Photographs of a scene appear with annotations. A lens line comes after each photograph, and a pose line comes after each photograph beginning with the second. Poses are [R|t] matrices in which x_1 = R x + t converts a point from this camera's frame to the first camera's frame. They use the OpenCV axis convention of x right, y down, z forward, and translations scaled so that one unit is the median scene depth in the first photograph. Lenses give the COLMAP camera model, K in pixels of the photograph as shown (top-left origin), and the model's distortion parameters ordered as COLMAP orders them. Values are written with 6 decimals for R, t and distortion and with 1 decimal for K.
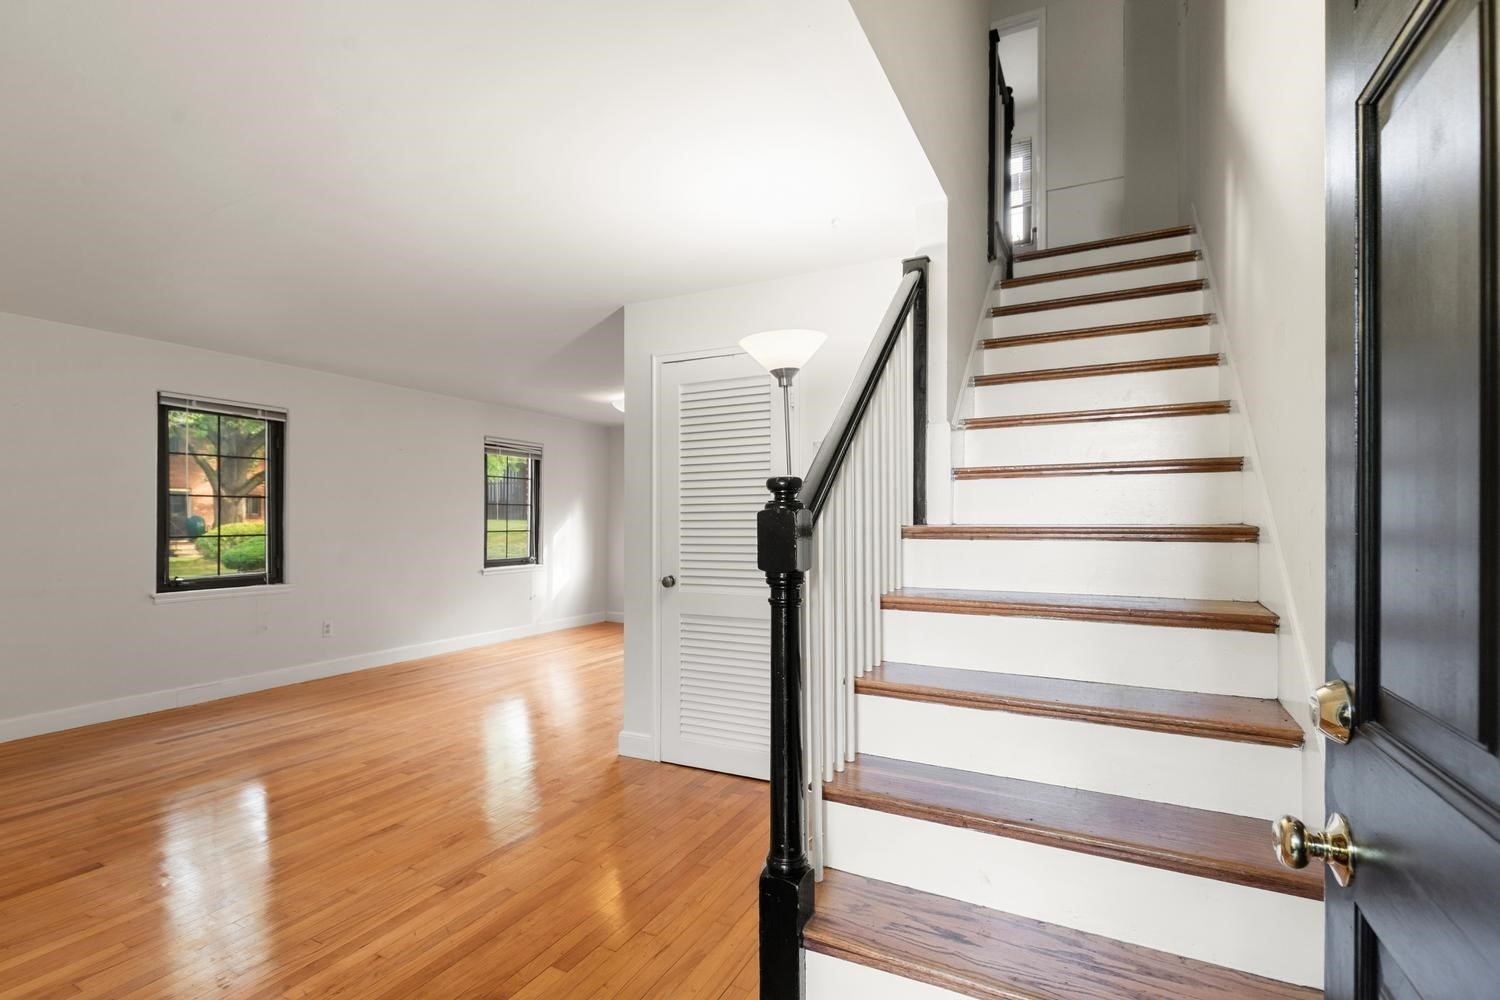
lens RADIAL K [[700.7, 0, 745.2], [0, 700.7, 511.1], [0, 0, 1]] dist [0.005425, -0.001368]
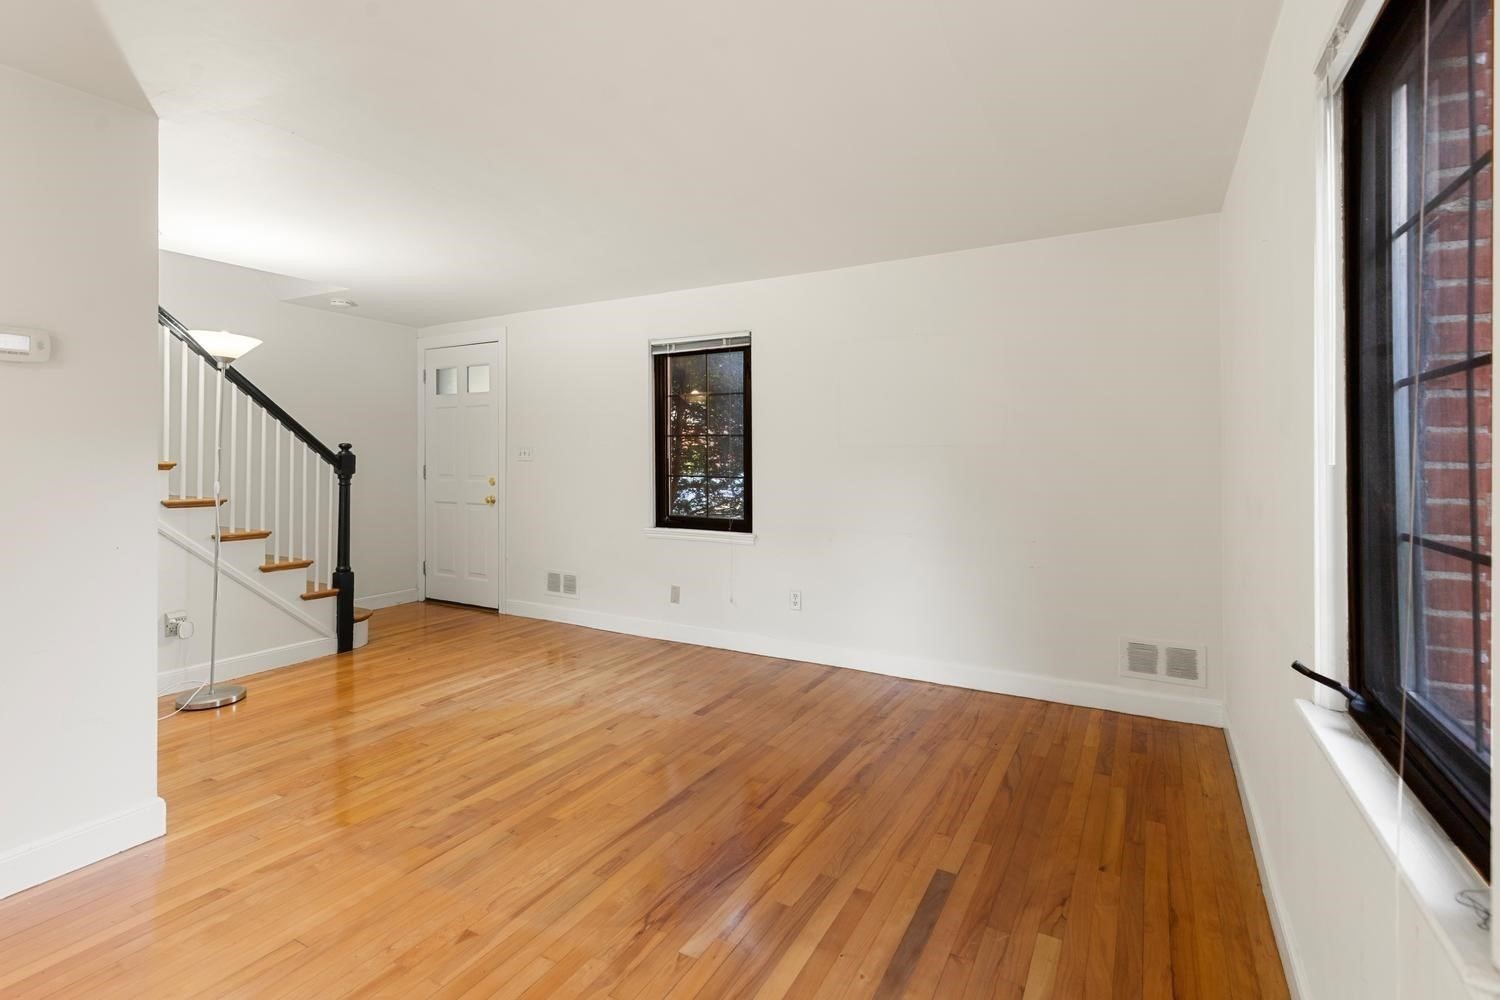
lens RADIAL K [[700.7, 0, 750.2], [0, 700.7, 452.0], [0, 0, 1]] dist [0.005425, -0.001368]
pose [[-0.999549, -0.003115, 0.029857, -0.749693], [-0.003439, 0.999936, -0.010814, 0.007853], [-0.029821, -0.010912, -0.999496, 1.674007]]
